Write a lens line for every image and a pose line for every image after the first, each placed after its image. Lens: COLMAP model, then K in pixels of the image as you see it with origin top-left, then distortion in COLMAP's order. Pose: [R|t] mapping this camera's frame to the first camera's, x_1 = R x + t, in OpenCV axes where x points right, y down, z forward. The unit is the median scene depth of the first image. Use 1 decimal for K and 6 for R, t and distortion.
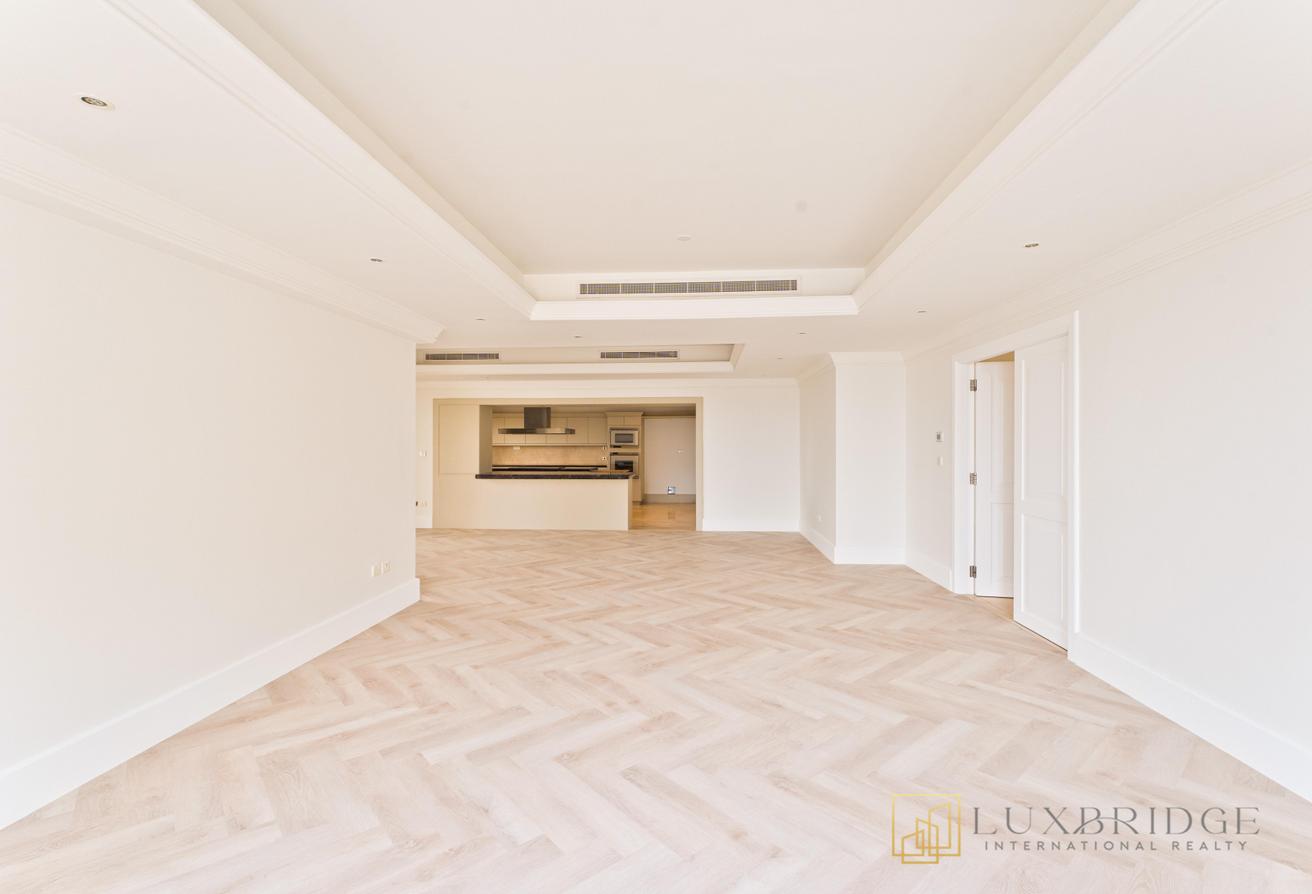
lens RADIAL K [[587.3, 0, 648.8], [0, 587.3, 455.6], [0, 0, 1]] dist [0.007388, -0.000293]
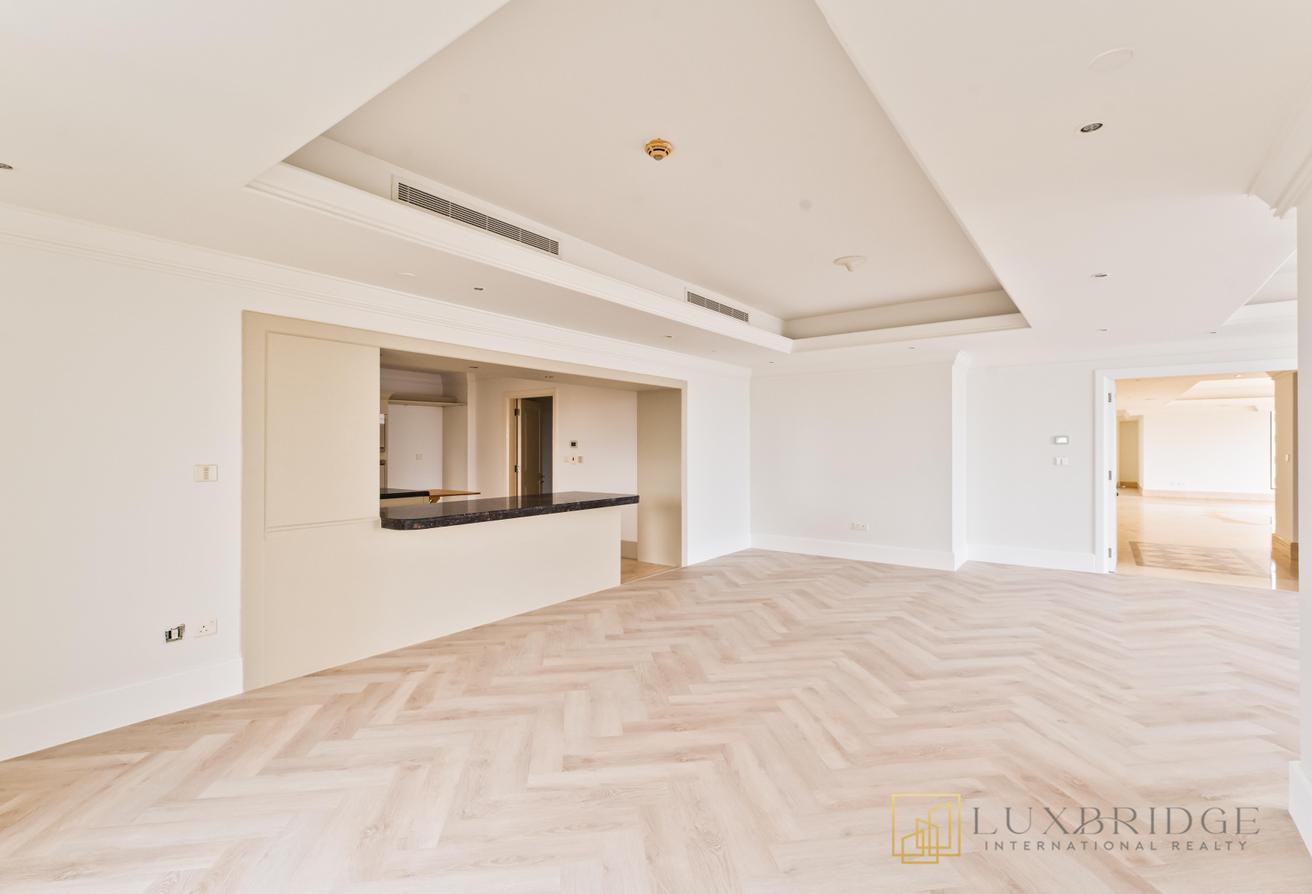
lens RADIAL K [[604.3, 0, 637.2], [0, 604.3, 436.0], [0, 0, 1]] dist [0.001874, 0.000010]
pose [[0.544482, 0.019637, 0.838543, -0.909375], [0.016410, 0.999285, -0.034057, -0.011874], [-0.838612, 0.032304, 0.543770, 1.033691]]
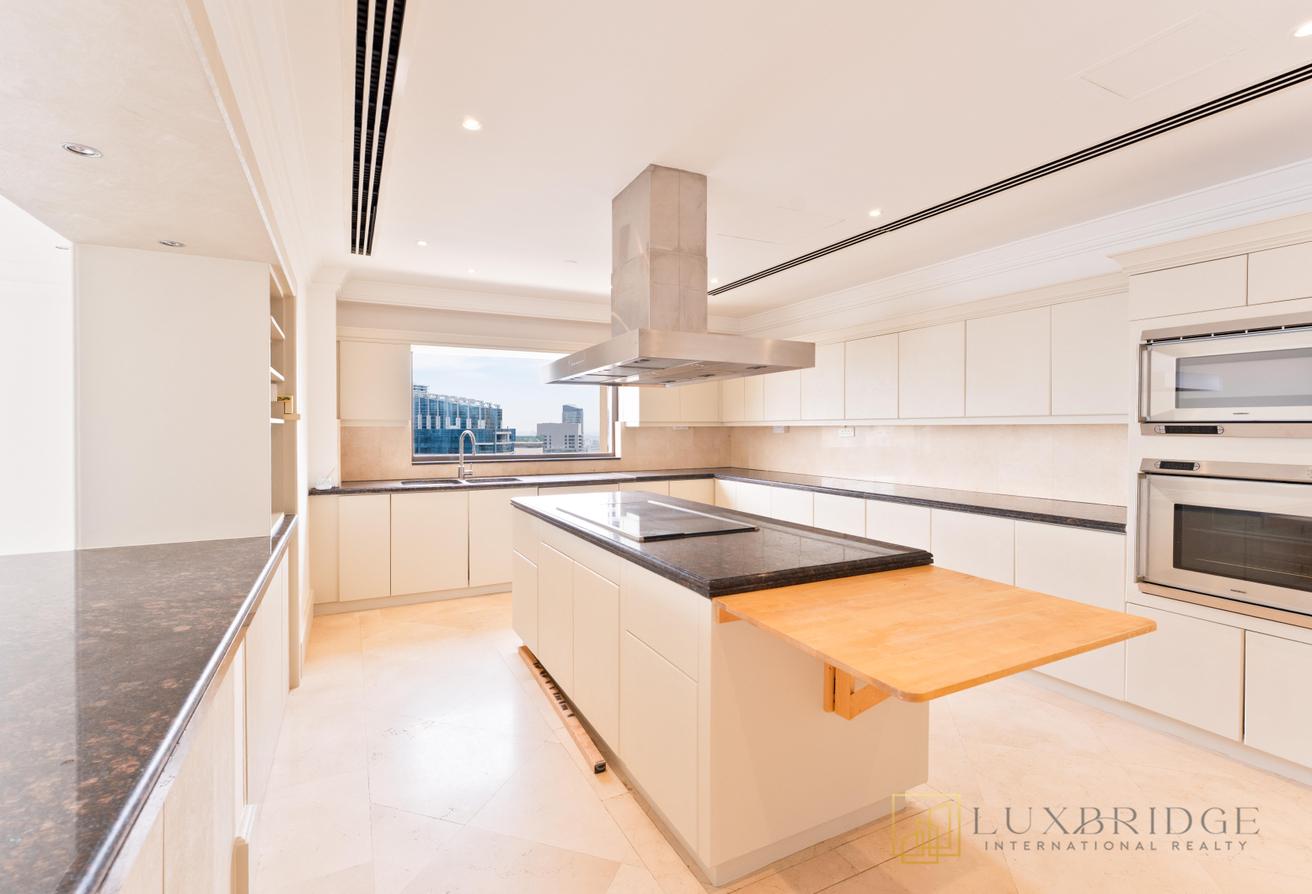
lens RADIAL K [[604.3, 0, 637.2], [0, 604.3, 436.0], [0, 0, 1]] dist [0.001874, 0.000010]
pose [[0.533572, 0.013141, -0.845653, 0.031840], [-0.016216, 0.999854, 0.005306, -0.025677], [0.845599, 0.010882, 0.533707, 1.742798]]
